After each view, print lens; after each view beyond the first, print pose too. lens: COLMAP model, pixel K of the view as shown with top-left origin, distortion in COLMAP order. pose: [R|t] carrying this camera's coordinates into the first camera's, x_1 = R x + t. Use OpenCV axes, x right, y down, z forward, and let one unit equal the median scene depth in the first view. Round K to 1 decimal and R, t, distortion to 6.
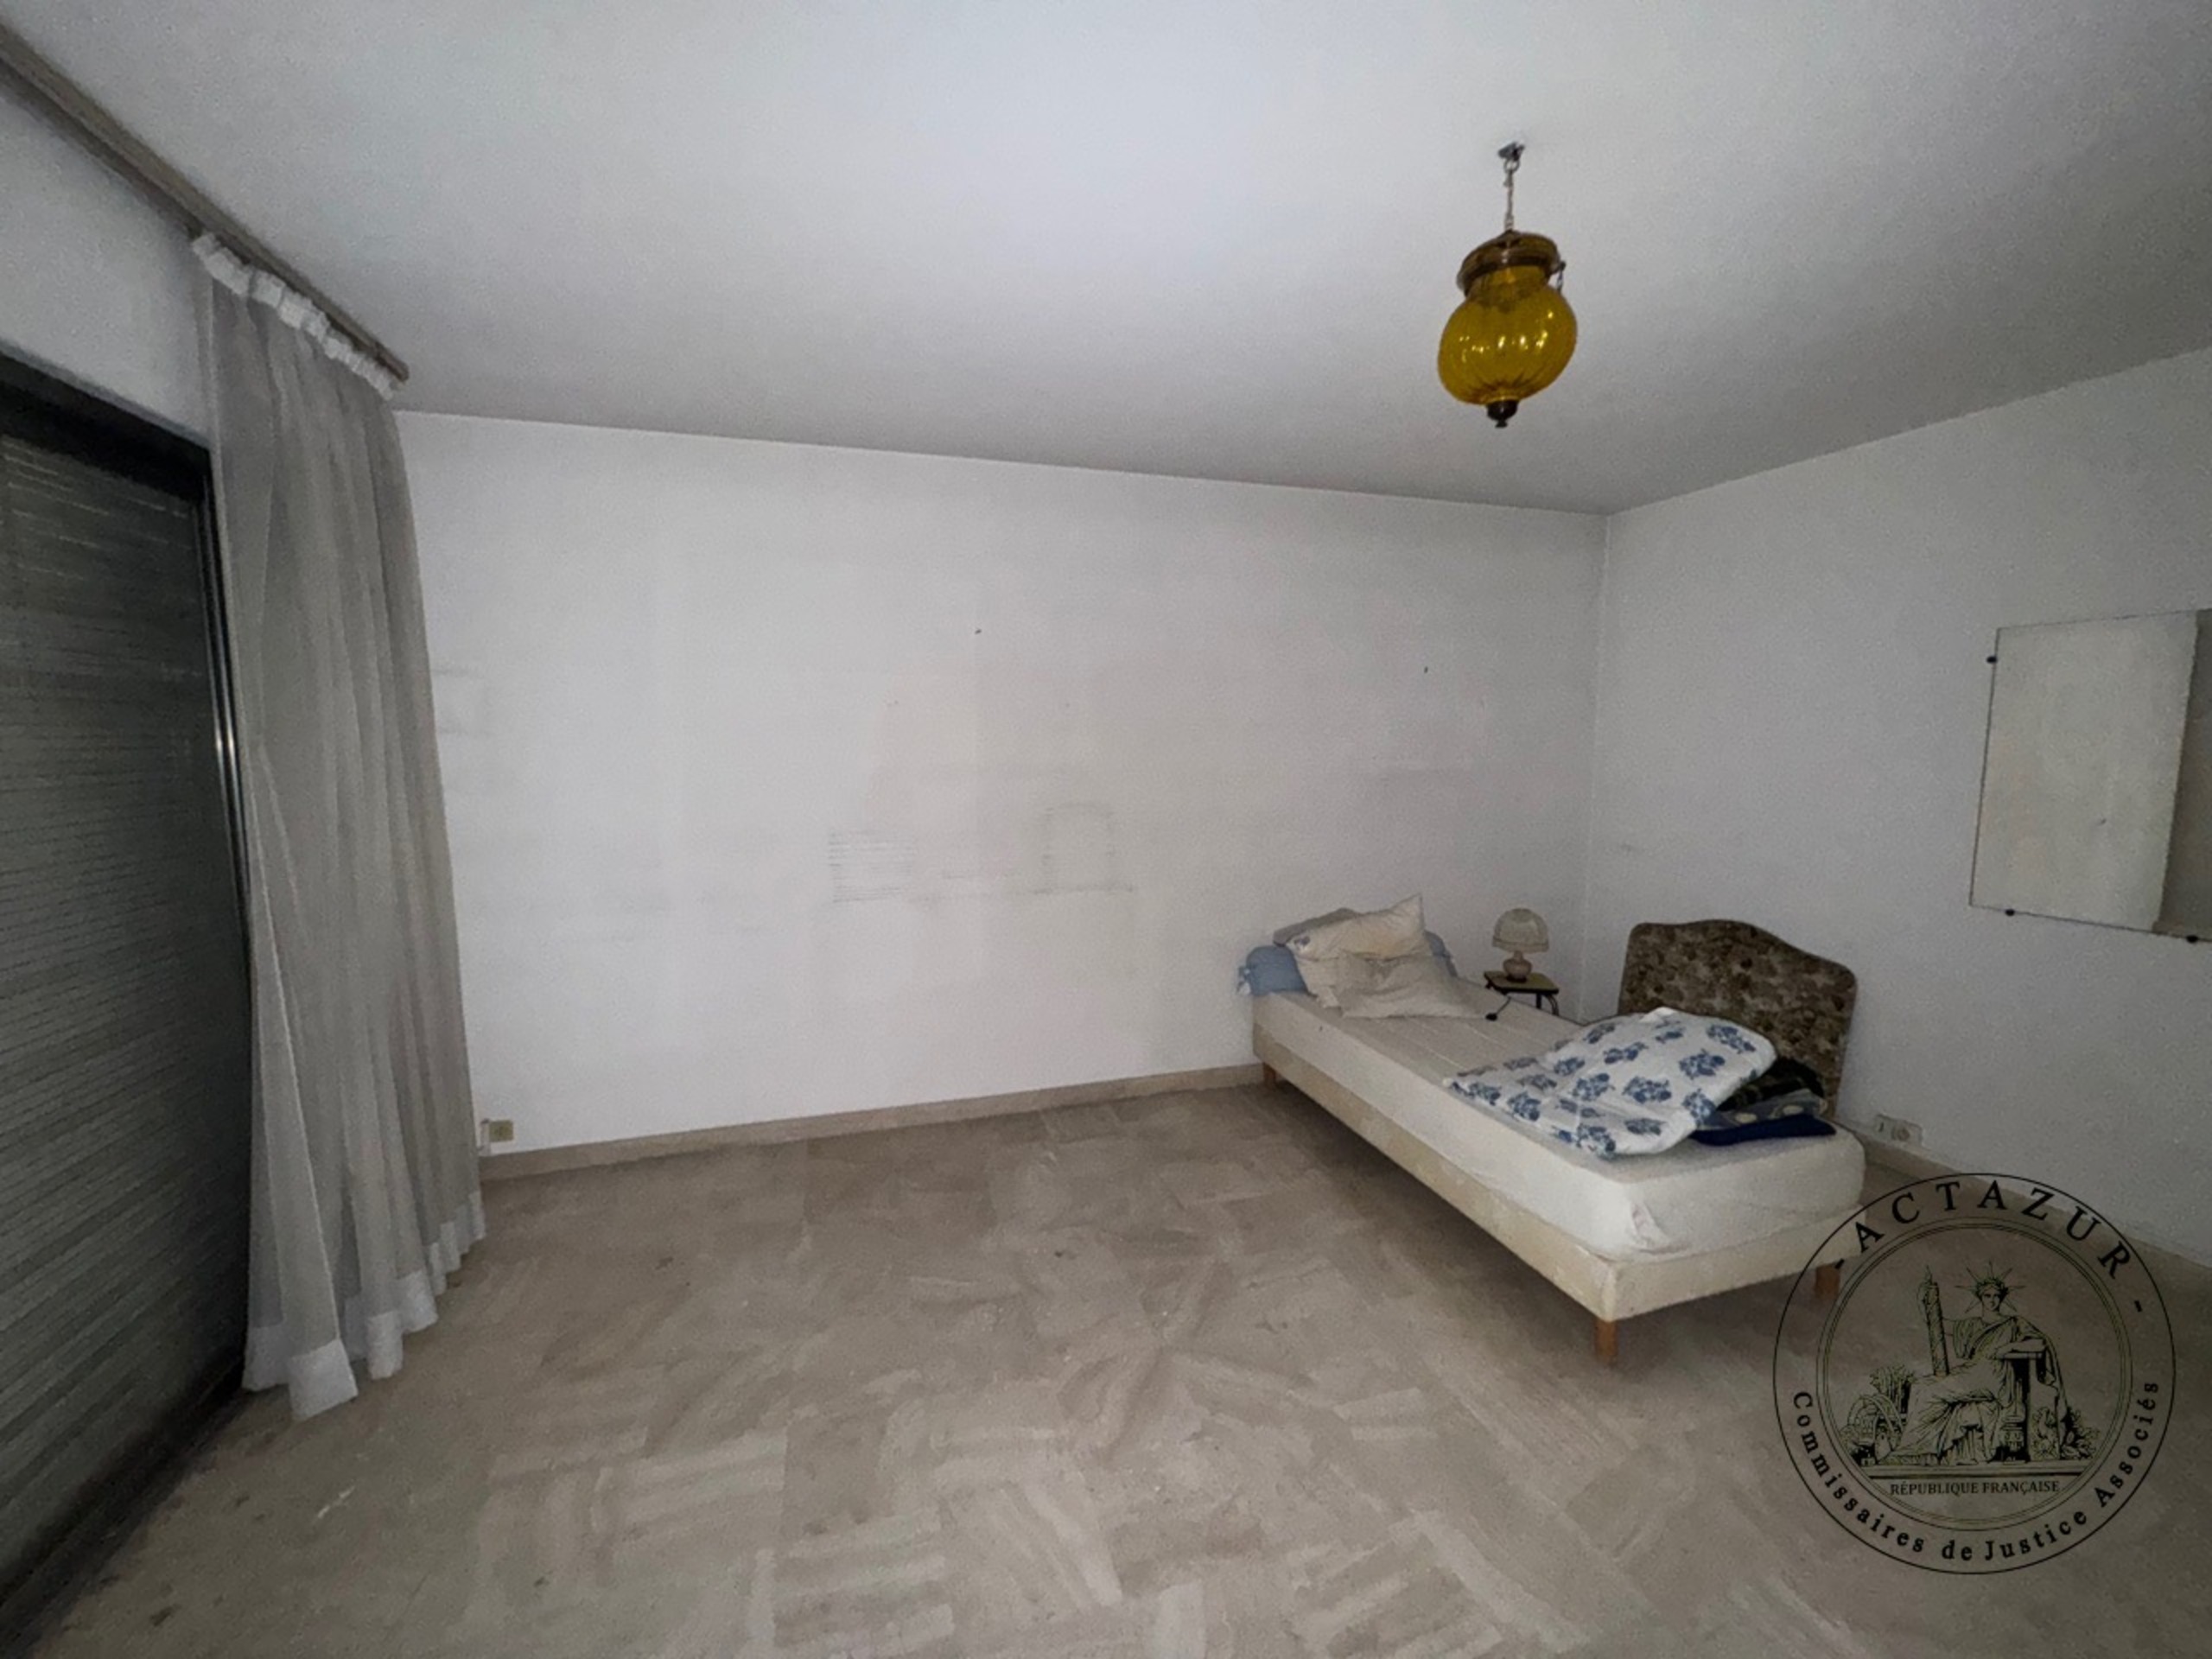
lens RADIAL K [[878.1, 0, 1101.3], [0, 878.1, 825.7], [0, 0, 1]] dist [-0.000872, 0.000071]
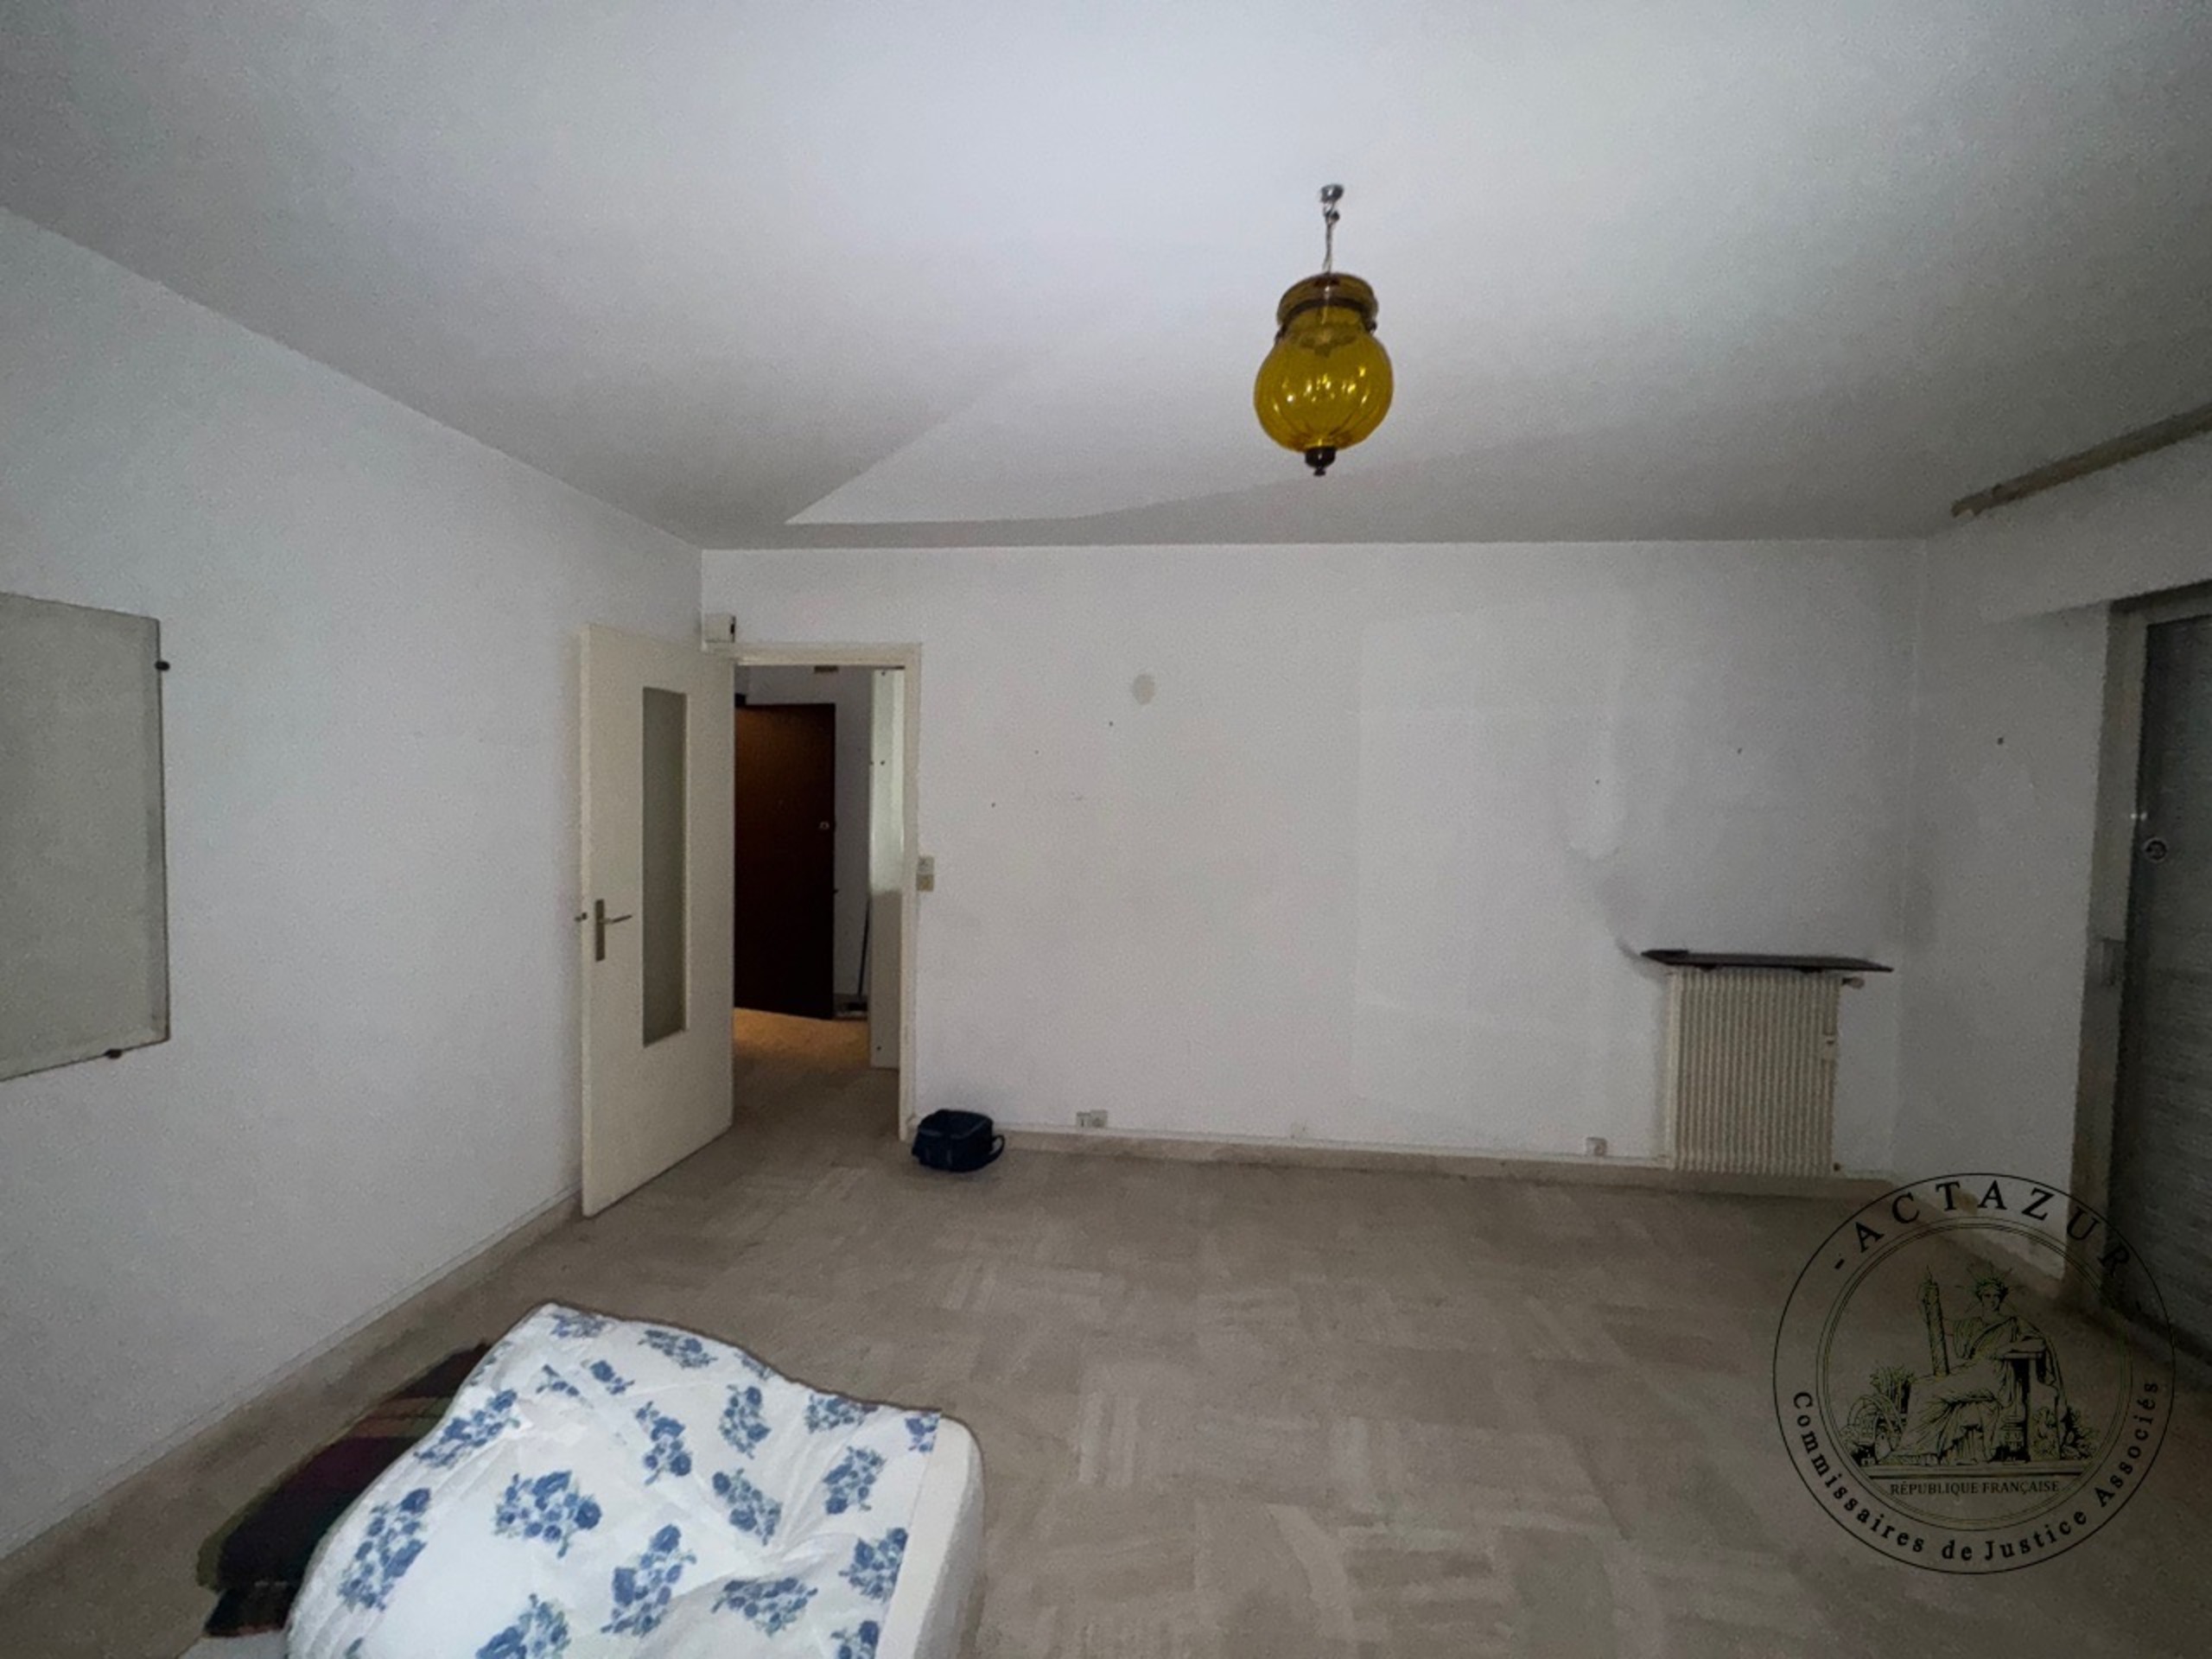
lens RADIAL K [[884.2, 0, 1106.0], [0, 884.2, 829.5], [0, 0, 1]] dist [-0.000190, 0.000094]
pose [[-0.919184, -0.034931, 0.392276, 0.176616], [0.021050, 0.990277, 0.137505, -0.133984], [-0.393265, 0.134650, -0.909512, 1.236706]]
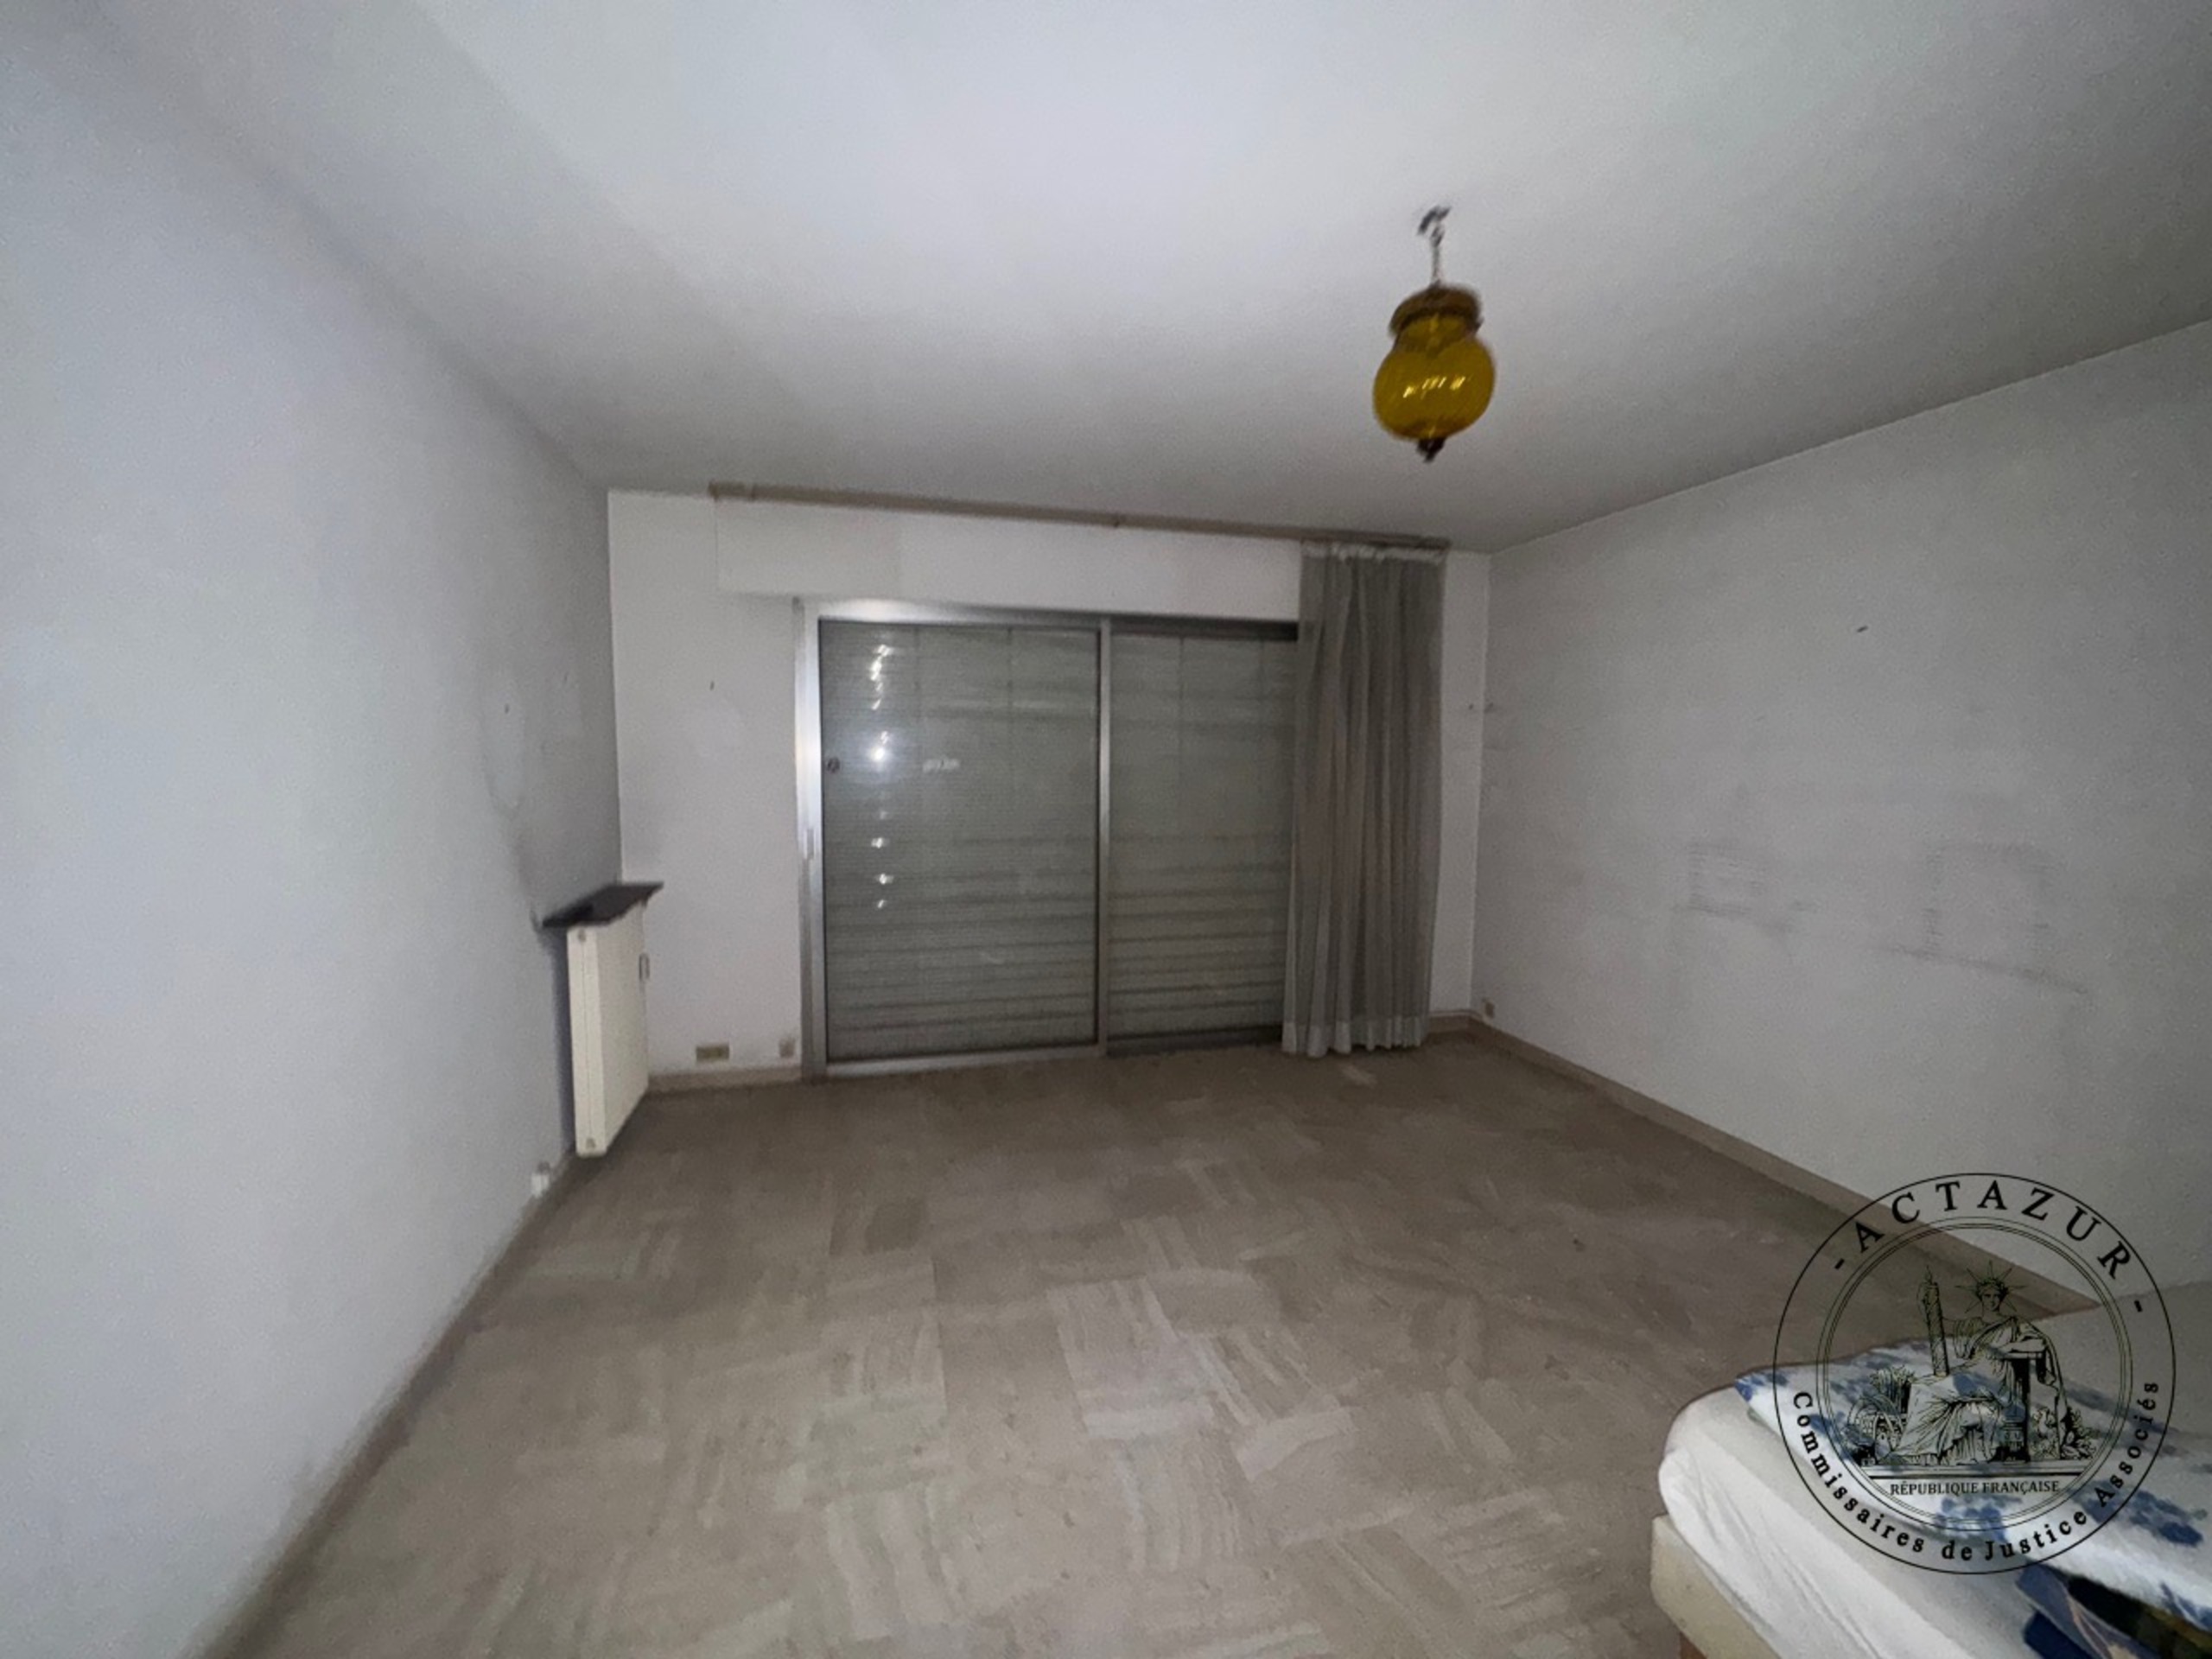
lens RADIAL K [[878.1, 0, 1101.3], [0, 878.1, 825.7], [0, 0, 1]] dist [-0.000872, 0.000071]
pose [[-0.054688, 0.085375, -0.994847, 0.991428], [-0.107648, 0.990027, 0.090879, -0.039372], [0.992684, 0.112063, -0.044952, 0.432126]]
